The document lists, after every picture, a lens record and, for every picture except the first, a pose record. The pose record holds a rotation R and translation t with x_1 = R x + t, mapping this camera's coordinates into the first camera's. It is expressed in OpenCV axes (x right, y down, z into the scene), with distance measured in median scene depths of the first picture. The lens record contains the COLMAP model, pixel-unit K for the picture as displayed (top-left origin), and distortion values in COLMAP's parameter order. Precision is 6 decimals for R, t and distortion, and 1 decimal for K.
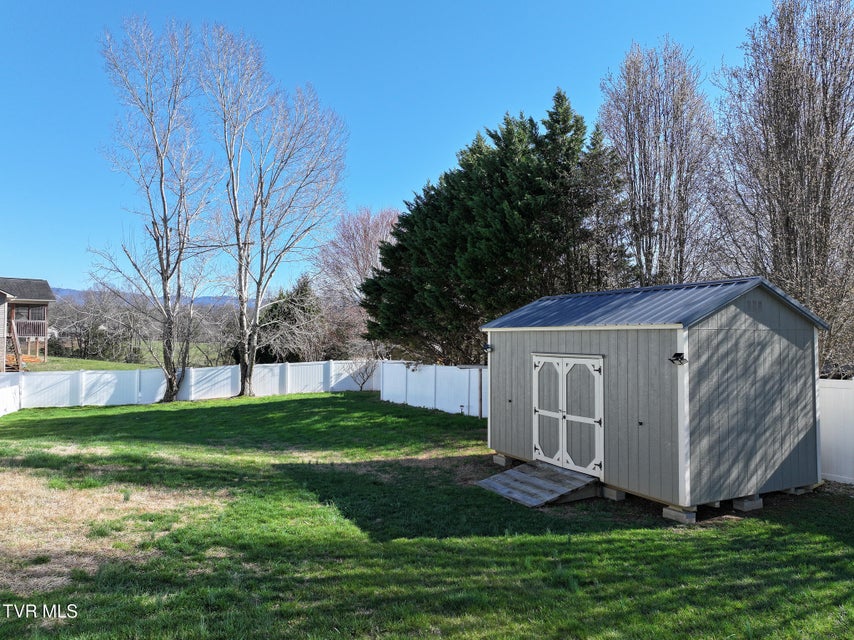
lens RADIAL K [[605.2, 0, 427.0], [0, 605.2, 320.0], [0, 0, 1]] dist [0.015231, -0.004075]
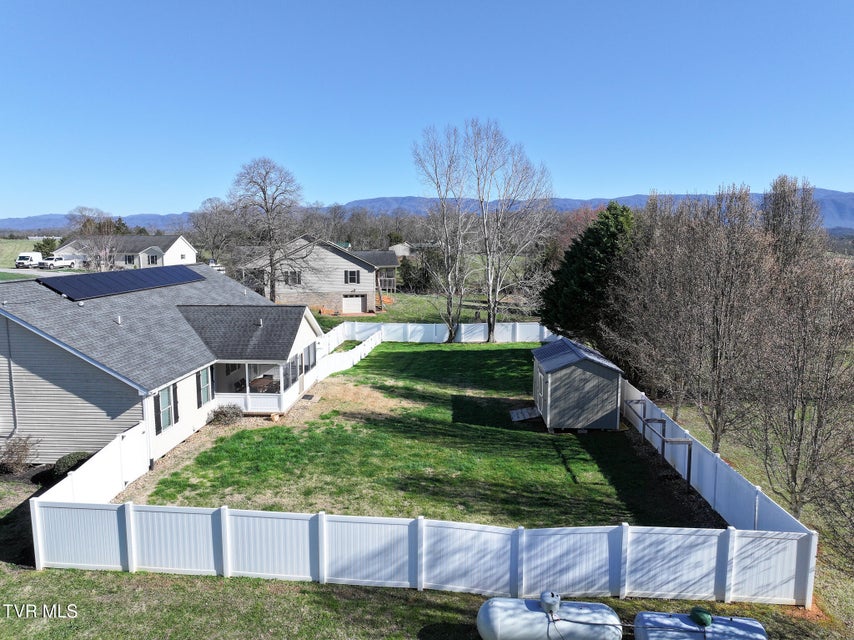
lens RADIAL K [[605.2, 0, 427.0], [0, 605.2, 320.0], [0, 0, 1]] dist [0.015231, -0.004075]
pose [[0.866928, 0.068742, -0.493671, 0.423984], [0.012845, 0.987034, 0.159998, -0.234578], [0.498268, -0.145048, 0.854804, -0.596082]]
